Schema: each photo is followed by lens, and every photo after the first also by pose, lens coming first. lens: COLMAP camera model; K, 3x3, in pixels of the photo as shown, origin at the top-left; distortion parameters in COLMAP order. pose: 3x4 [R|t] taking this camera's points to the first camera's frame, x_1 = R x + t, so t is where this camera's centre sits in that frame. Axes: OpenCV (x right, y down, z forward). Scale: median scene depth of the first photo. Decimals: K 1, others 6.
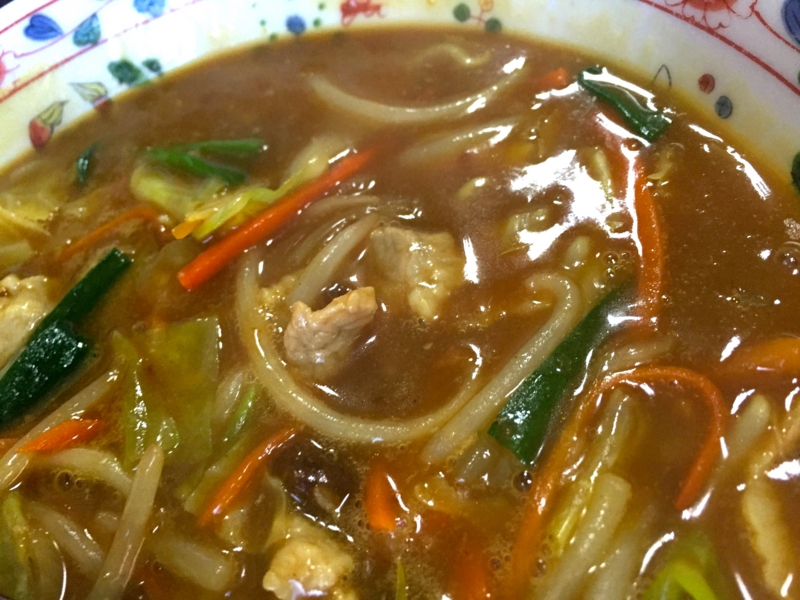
lens RADIAL K [[766.1, 0, 400.0], [0, 766.1, 300.0], [0, 0, 1]] dist [0.070579, -0.145237]
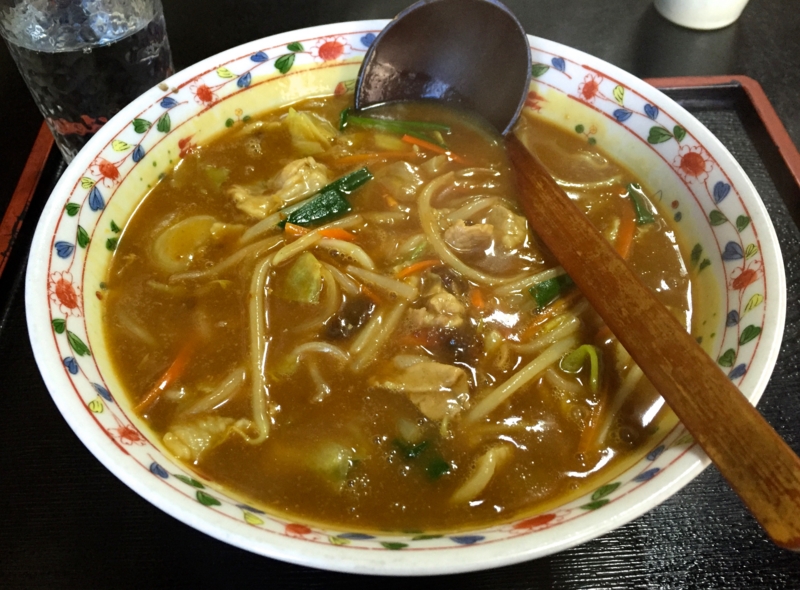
lens RADIAL K [[831.8, 0, 400.0], [0, 831.8, 295.0], [0, 0, 1]] dist [0.080336, -0.141290]
pose [[0.909529, 0.414909, 0.024632, -0.249653], [-0.409459, 0.904612, -0.118405, 0.523279], [-0.071409, 0.097607, 0.992660, -1.207831]]
